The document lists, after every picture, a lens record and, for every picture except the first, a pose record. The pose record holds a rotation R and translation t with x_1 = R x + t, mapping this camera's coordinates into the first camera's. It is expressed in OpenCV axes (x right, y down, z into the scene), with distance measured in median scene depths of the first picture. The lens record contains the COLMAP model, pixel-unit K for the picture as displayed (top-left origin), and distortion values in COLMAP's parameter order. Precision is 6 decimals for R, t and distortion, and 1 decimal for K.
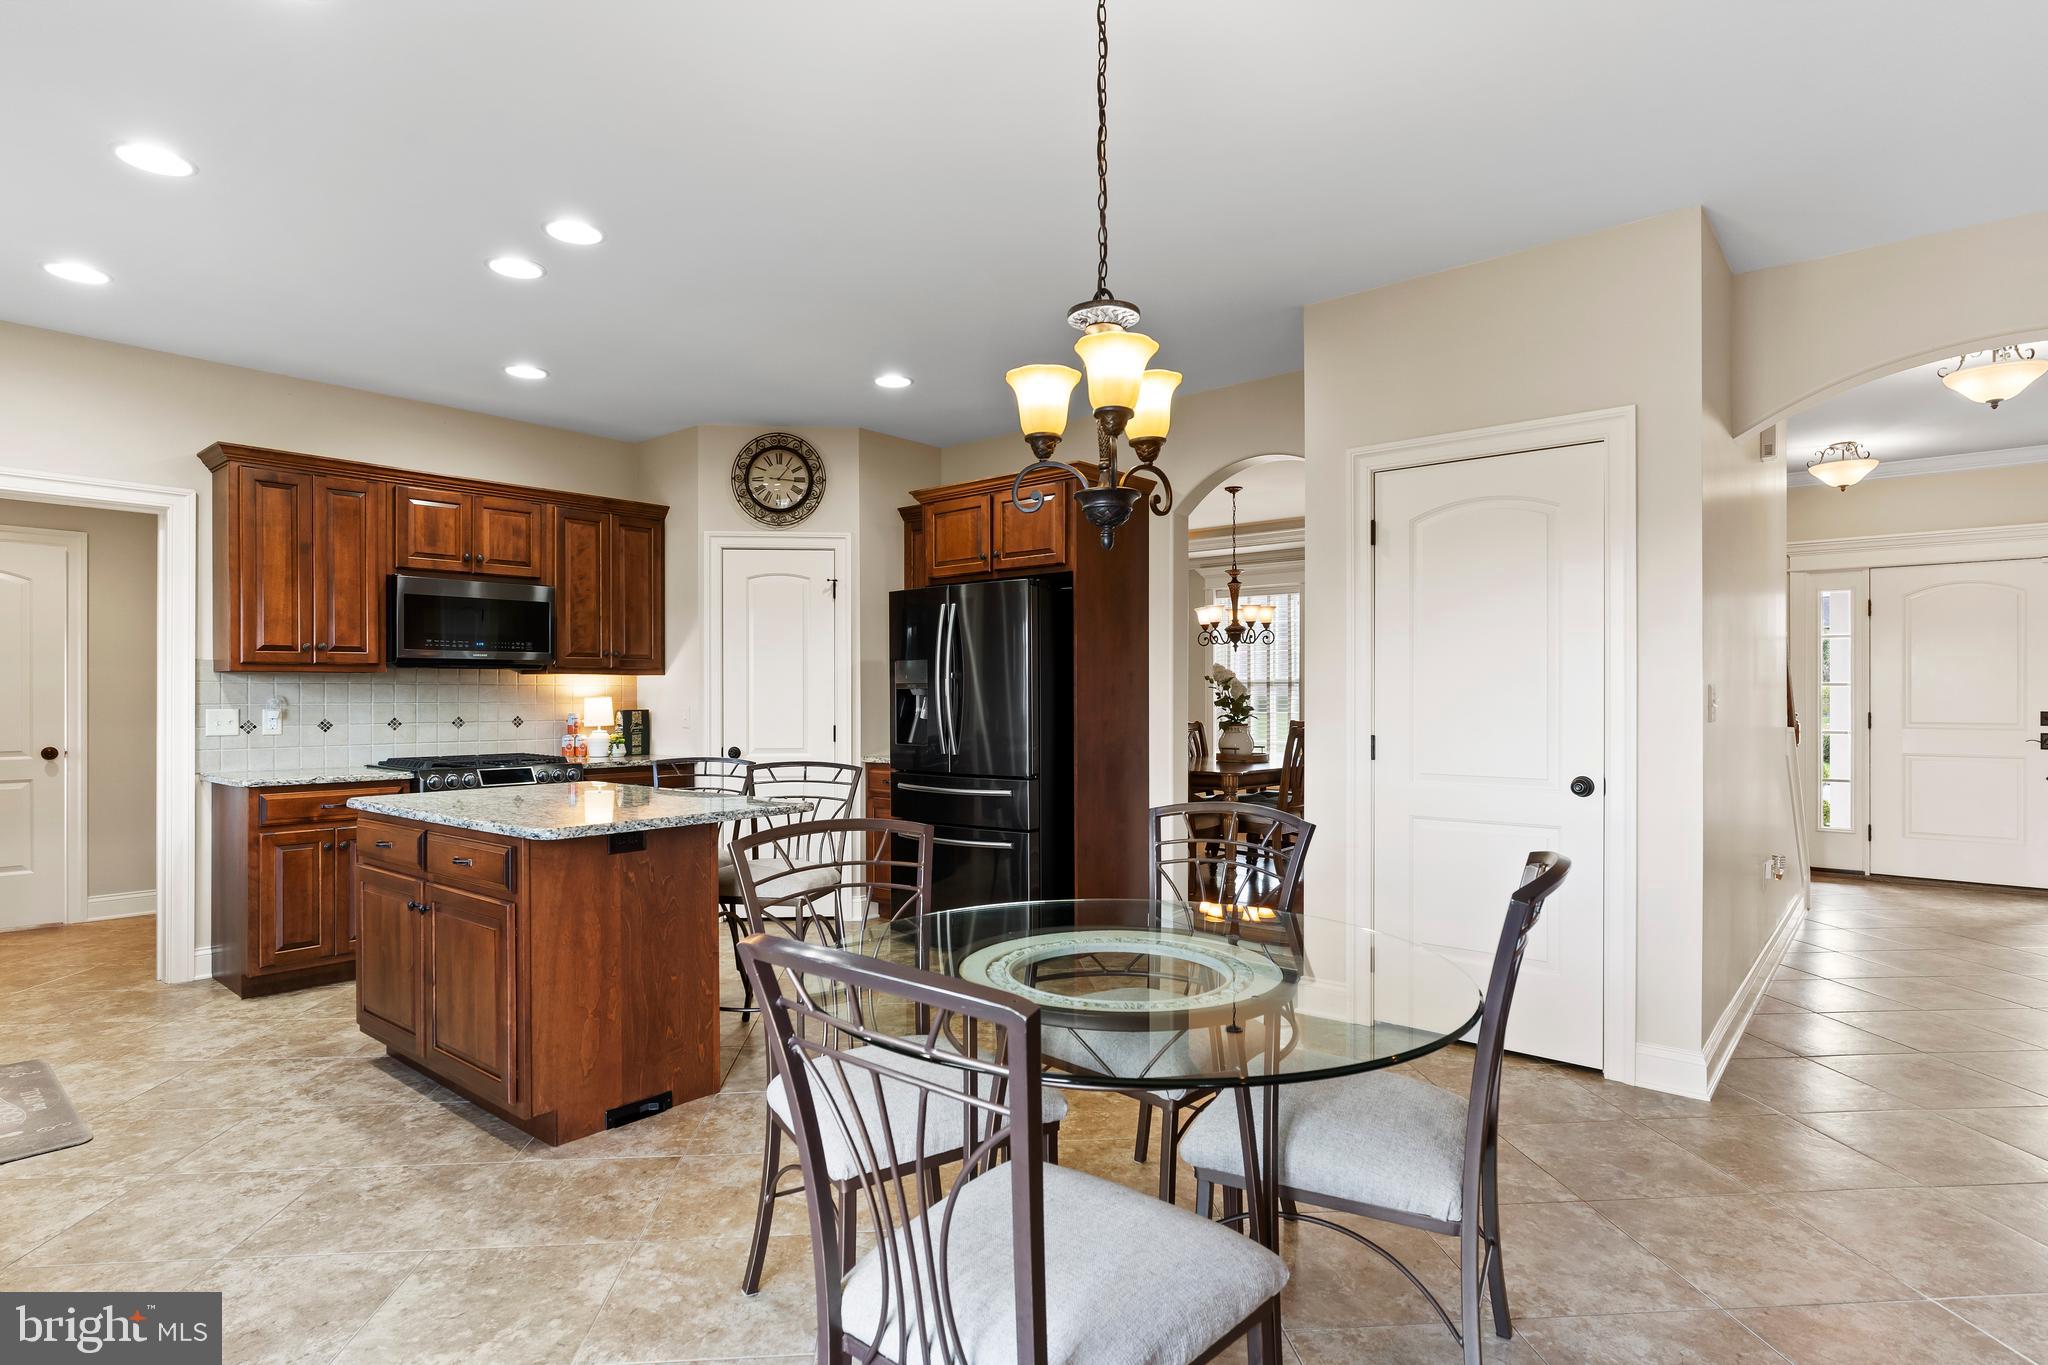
lens RADIAL K [[1053.0, 0, 1018.0], [0, 1053.0, 693.5], [0, 0, 1]] dist [-0.012396, 0.007212]
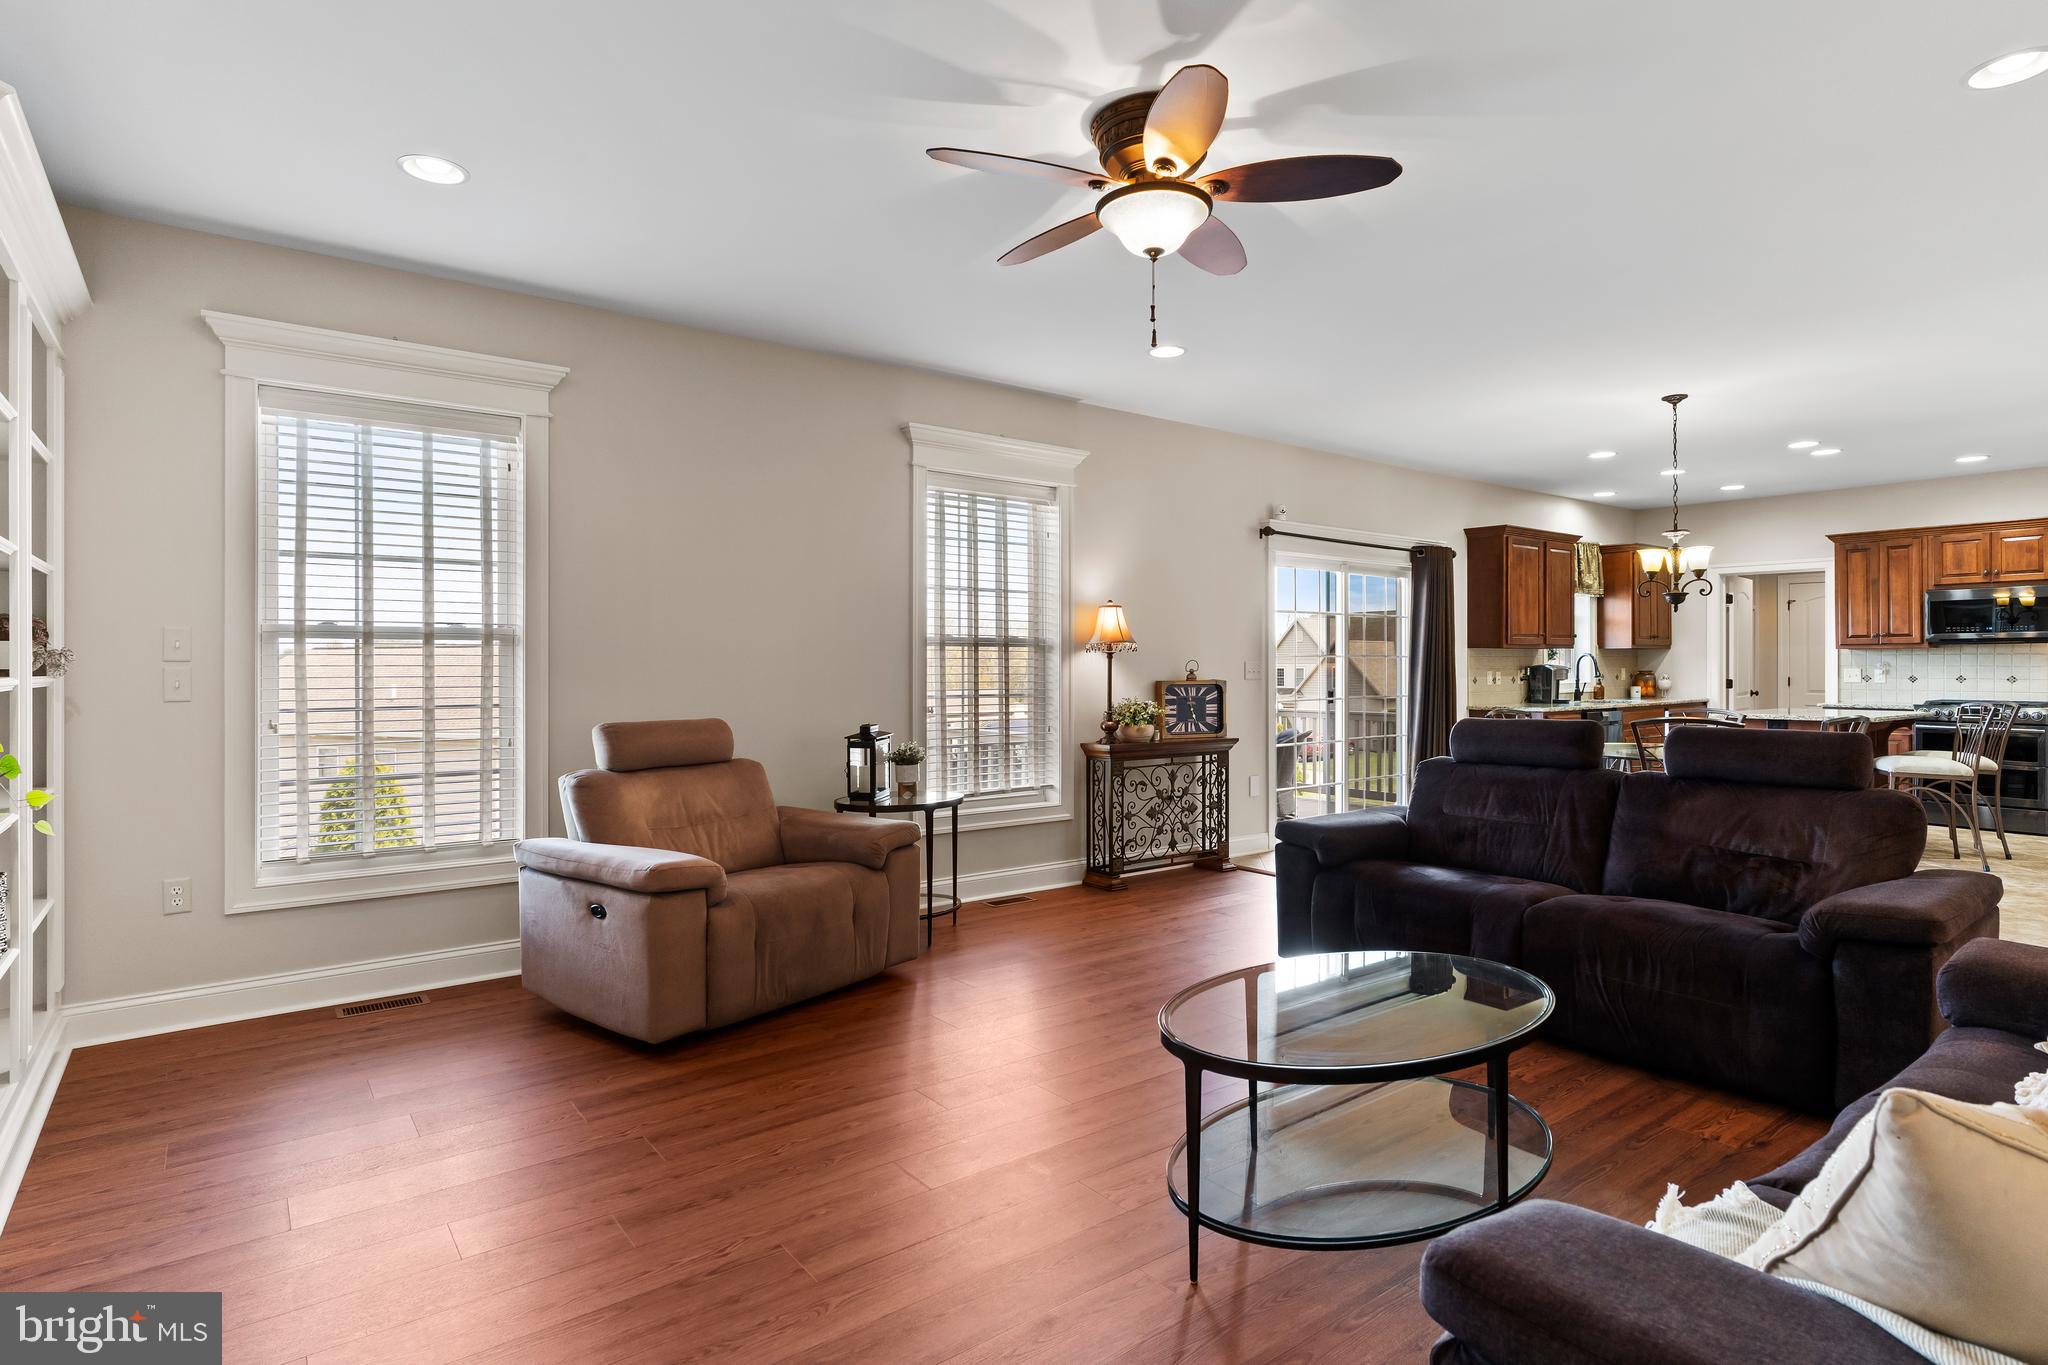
lens RADIAL K [[1053.0, 0, 1035.7], [0, 1053.0, 658.6], [0, 0, 1]] dist [-0.012396, 0.007212]
pose [[-0.215018, -0.000229, -0.976610, 1.329888], [0.000863, 1.000000, -0.000425, -0.004093], [0.976610, -0.000934, -0.215018, -0.038558]]
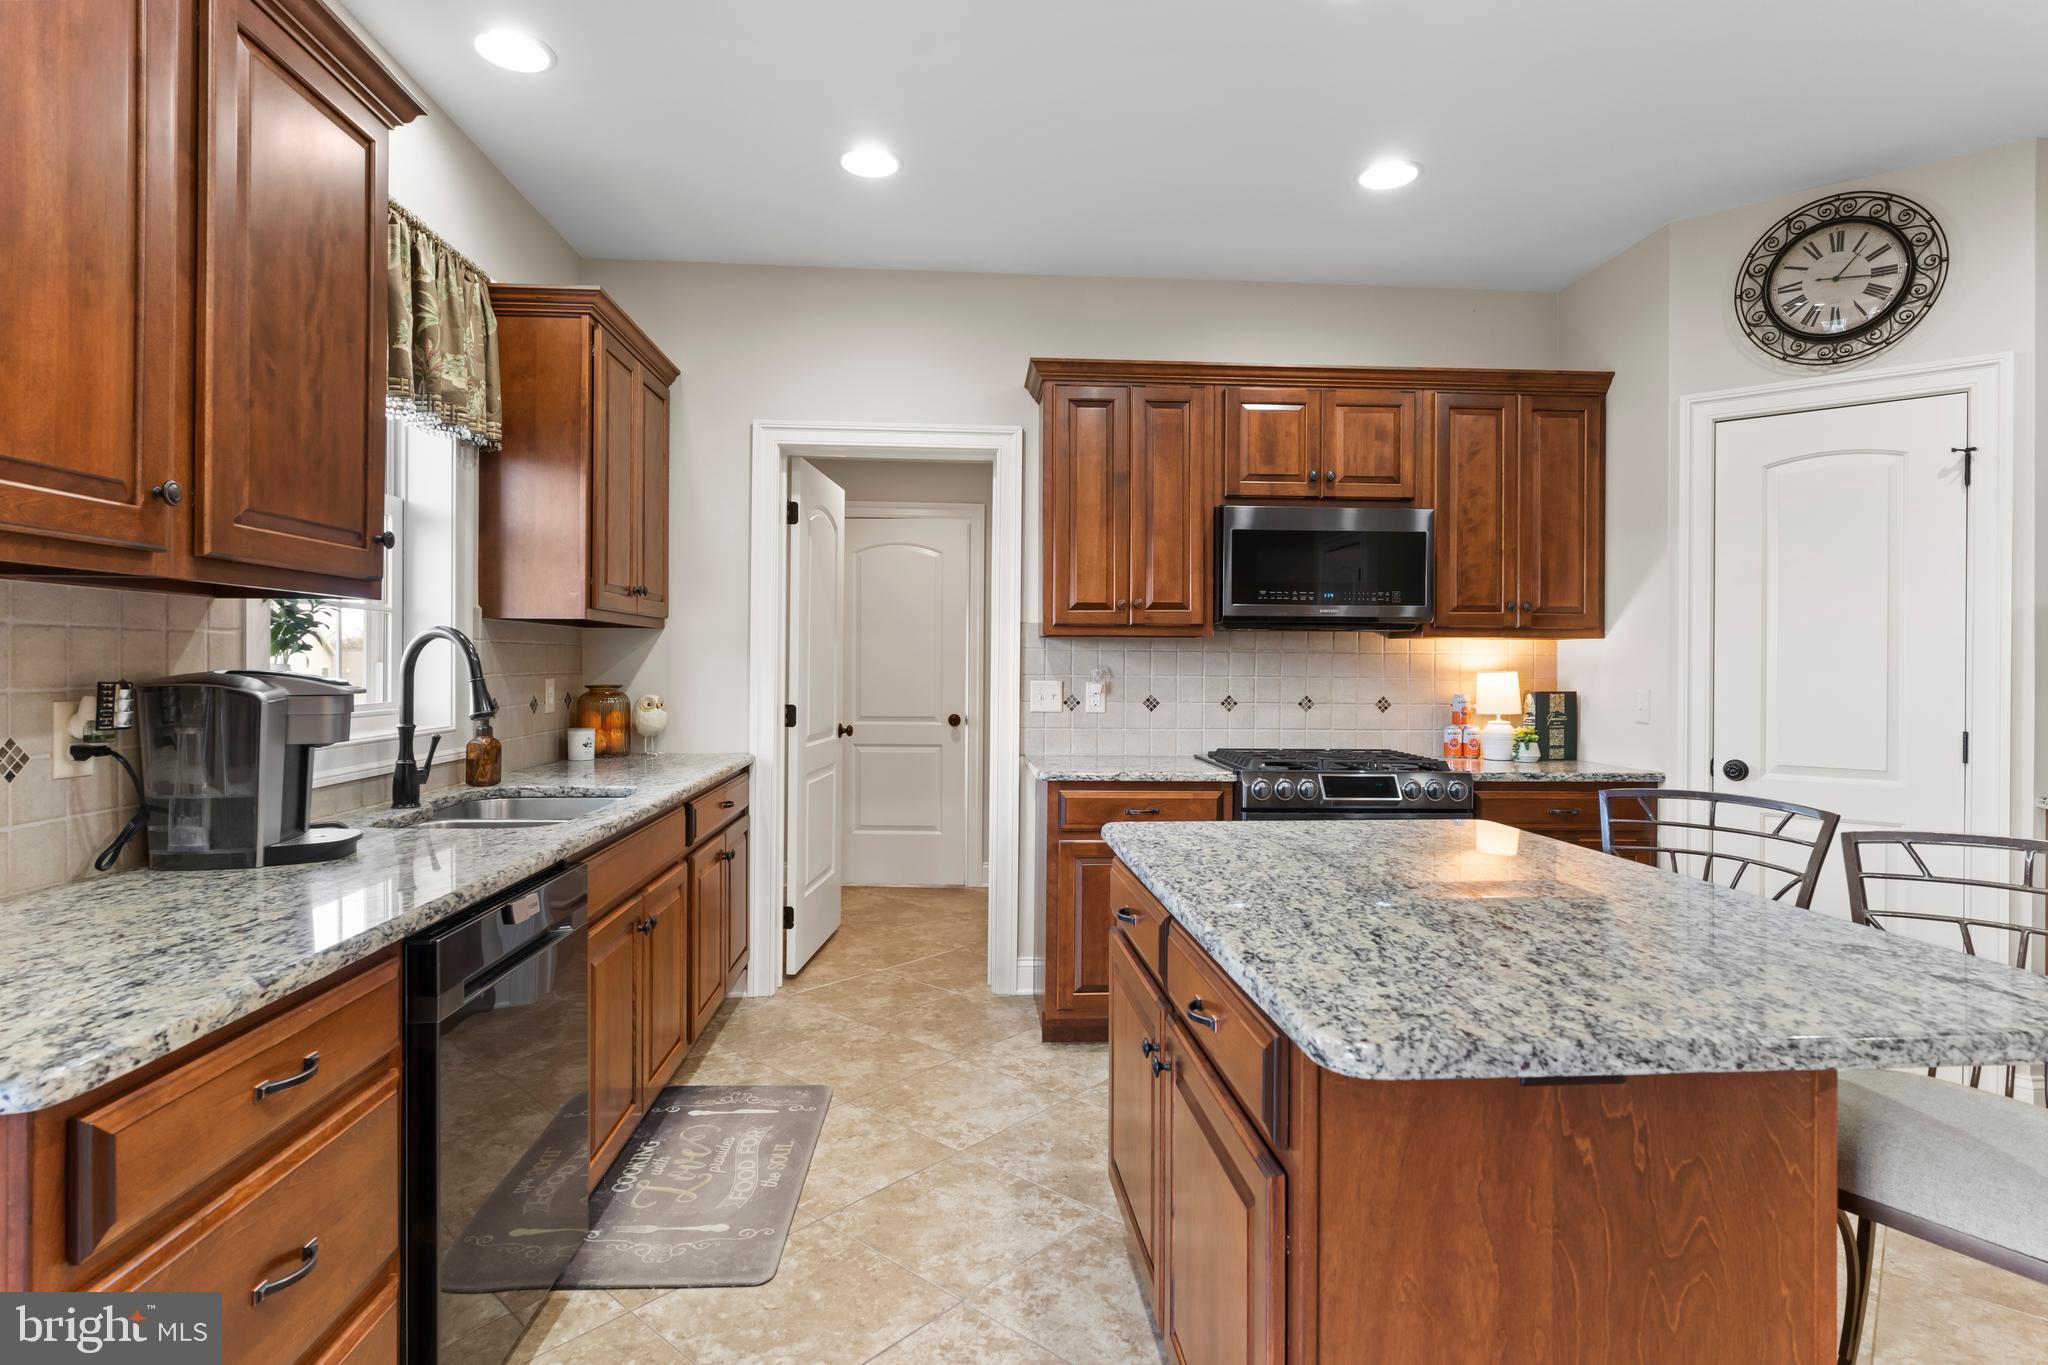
lens RADIAL K [[1053.0, 0, 1022.8], [0, 1053.0, 664.8], [0, 0, 1]] dist [-0.012396, 0.007212]
pose [[0.693730, 0.007020, -0.720201, -0.147426], [-0.008902, 0.999960, 0.001172, 0.000925], [0.720180, 0.005598, 0.693764, 0.367963]]
